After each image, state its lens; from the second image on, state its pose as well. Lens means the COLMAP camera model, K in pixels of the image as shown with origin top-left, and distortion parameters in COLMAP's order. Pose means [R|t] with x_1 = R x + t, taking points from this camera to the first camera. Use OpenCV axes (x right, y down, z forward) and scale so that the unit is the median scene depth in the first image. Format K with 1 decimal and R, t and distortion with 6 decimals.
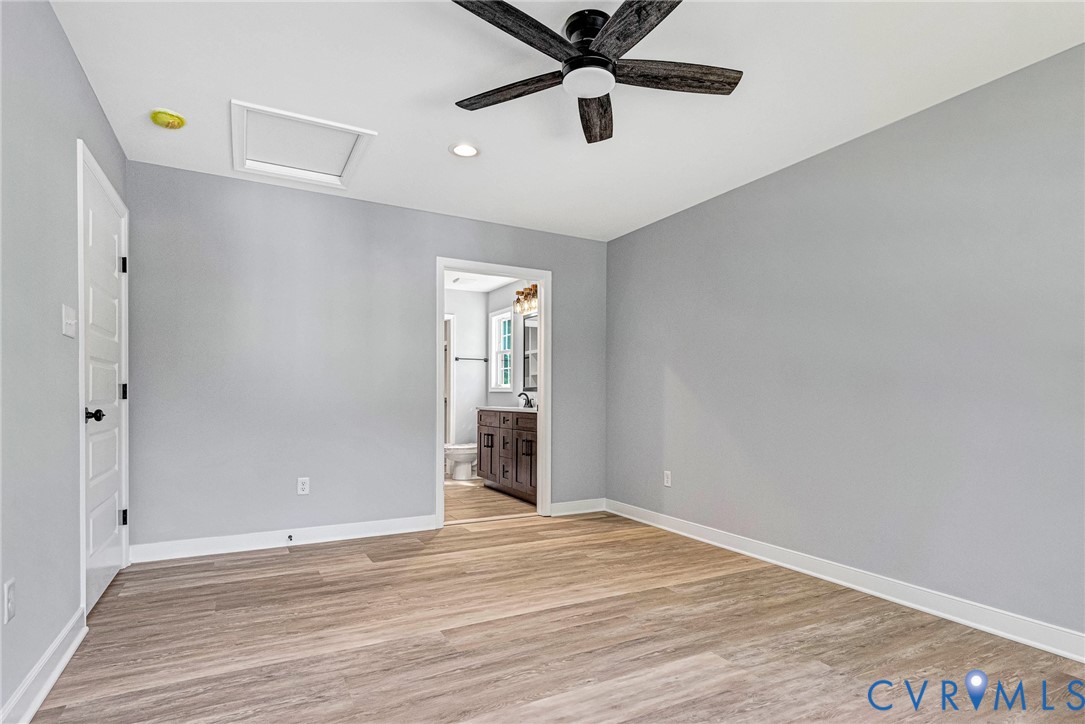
lens RADIAL K [[608.4, 0, 557.3], [0, 608.4, 405.6], [0, 0, 1]] dist [0.017116, -0.000571]
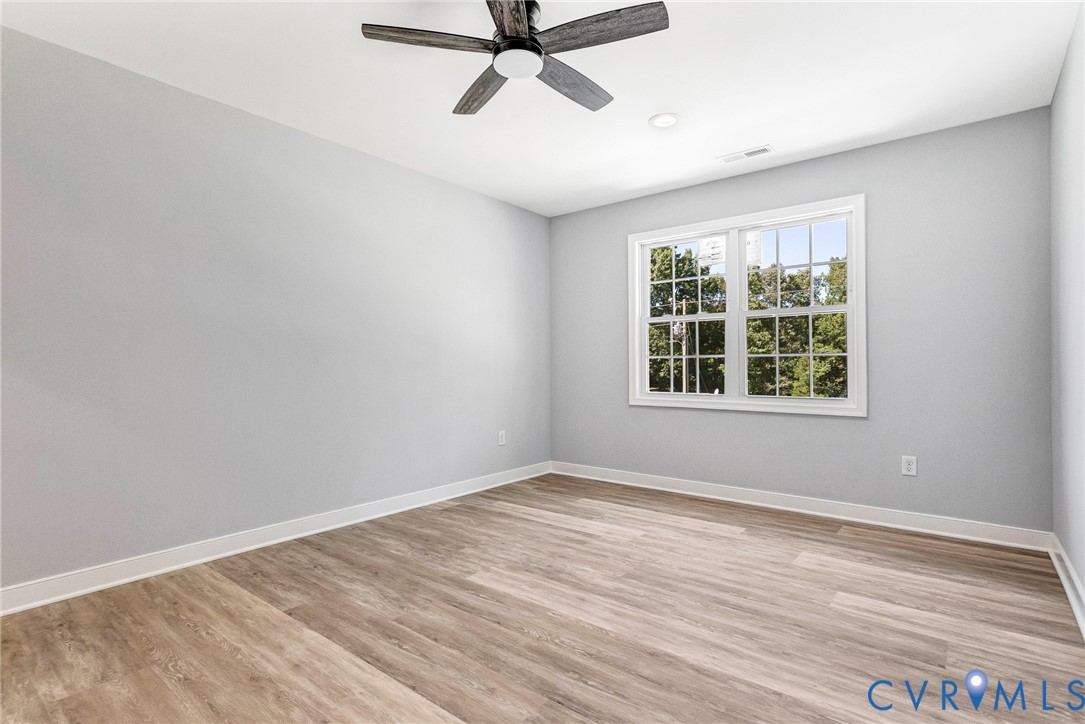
lens RADIAL K [[534.6, 0, 553.9], [0, 534.6, 365.2], [0, 0, 1]] dist [0.012112, -0.001306]
pose [[-0.415222, -0.006184, 0.909699, -0.631825], [0.011857, 0.999855, 0.012209, -0.024312], [-0.909643, 0.015856, -0.415089, 1.025037]]
